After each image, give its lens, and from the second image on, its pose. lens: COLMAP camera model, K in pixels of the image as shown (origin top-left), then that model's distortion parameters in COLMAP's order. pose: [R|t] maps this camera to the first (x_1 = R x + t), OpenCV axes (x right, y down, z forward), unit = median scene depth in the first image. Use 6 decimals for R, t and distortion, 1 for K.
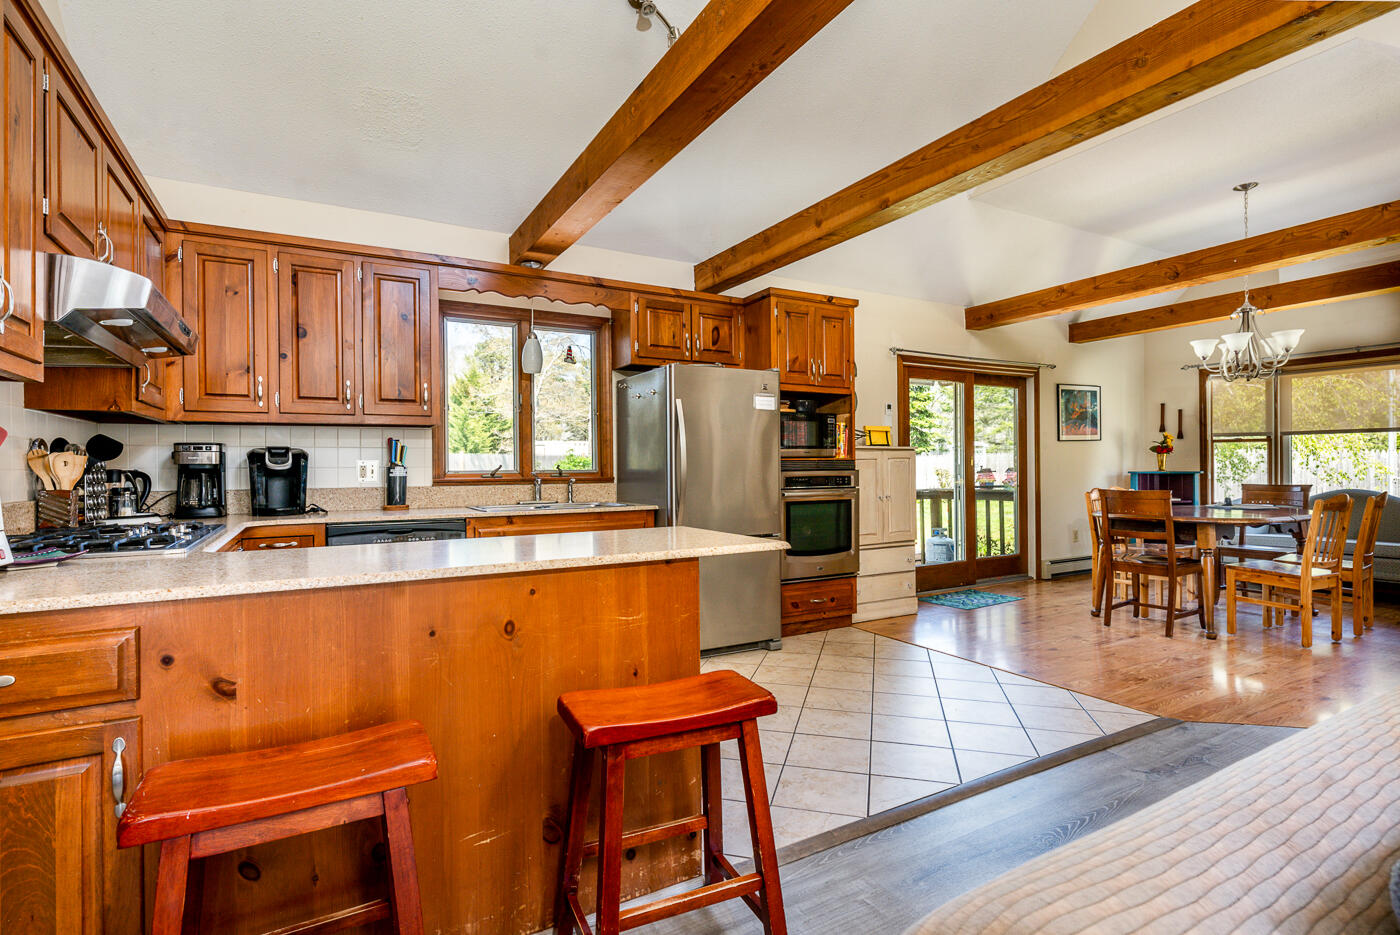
lens RADIAL K [[673.3, 0, 668.3], [0, 673.3, 473.5], [0, 0, 1]] dist [-0.012584, 0.001675]
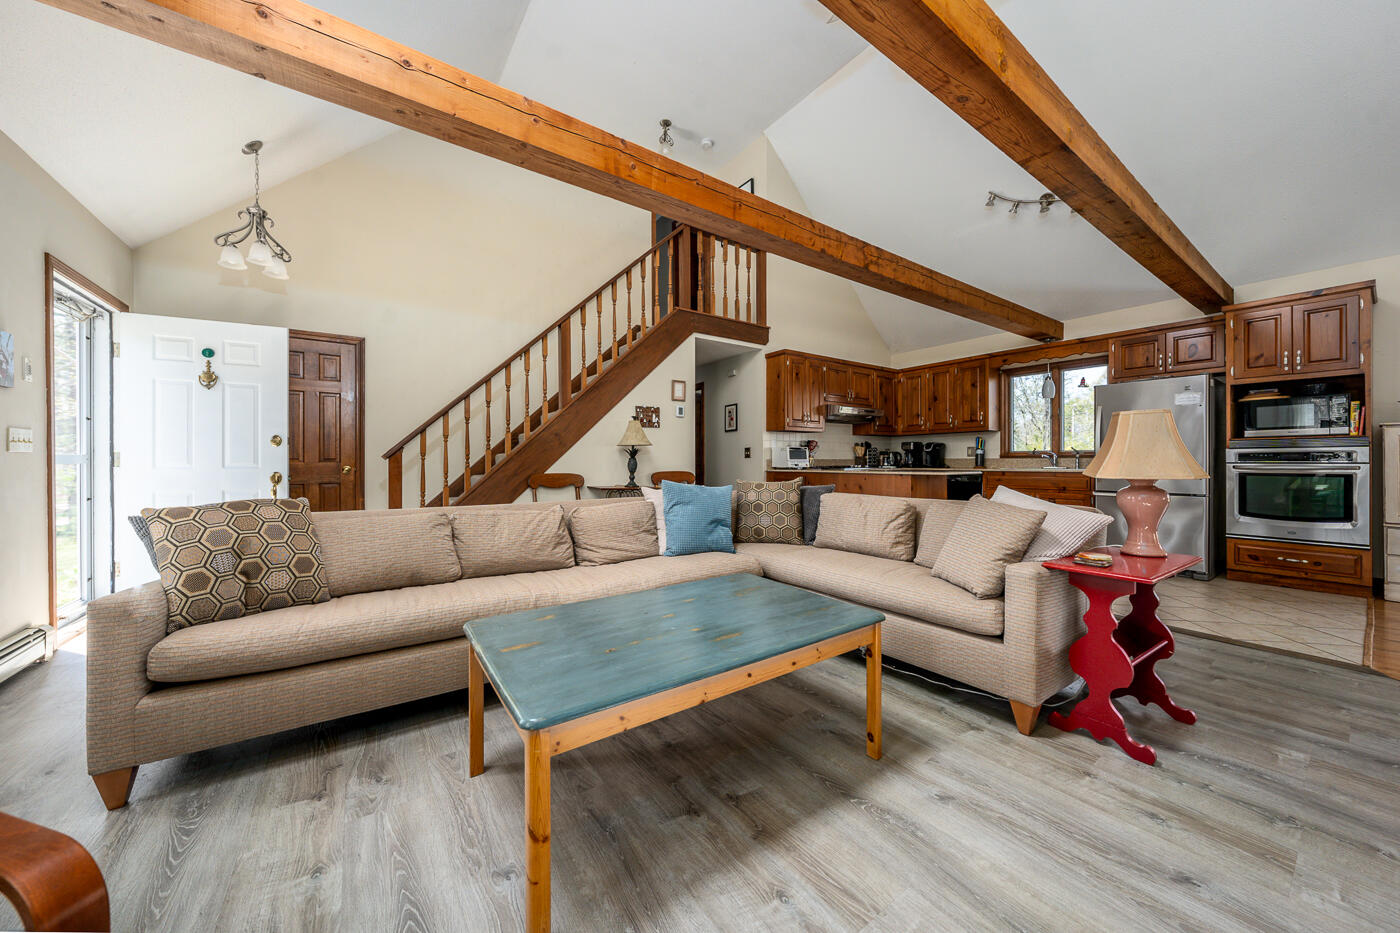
lens RADIAL K [[481.5, 0, 699.2], [0, 481.5, 460.7], [0, 0, 1]] dist [-0.005604, 0.001032]
pose [[0.120058, 0.007189, -0.992741, 1.000379], [-0.008119, 0.999947, 0.006259, 0.023792], [0.992734, 0.007308, 0.120110, -0.117417]]
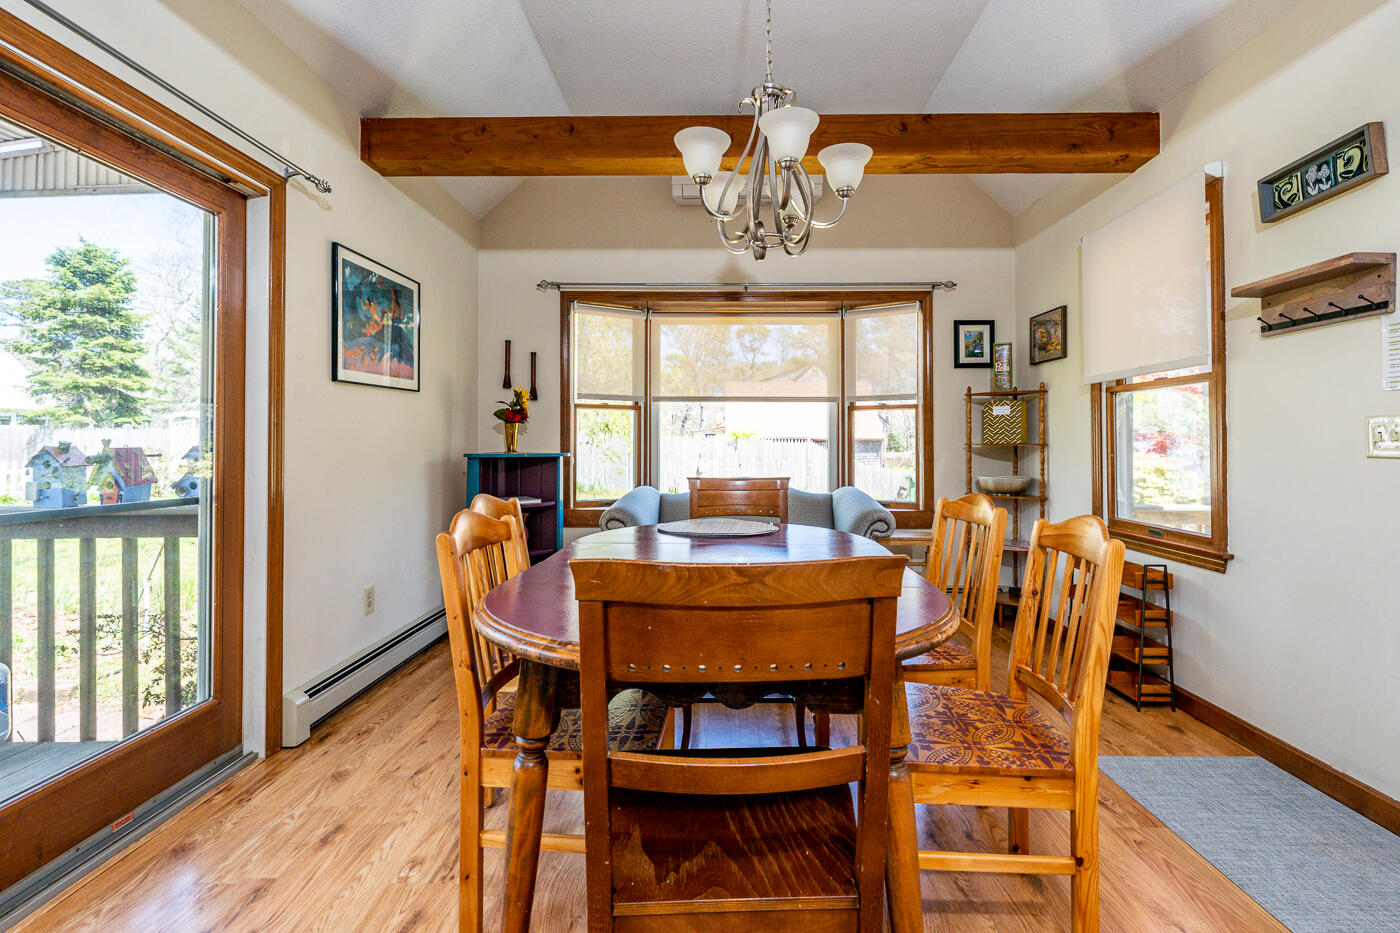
lens RADIAL K [[631.0, 0, 700.9], [0, 631.0, 427.1], [0, 0, 1]] dist [0.008186, -0.000175]
pose [[0.485564, 0.031626, 0.873629, 0.590808], [0.004981, 0.999229, -0.038941, -0.006282], [-0.874187, 0.023260, 0.485032, 1.031561]]
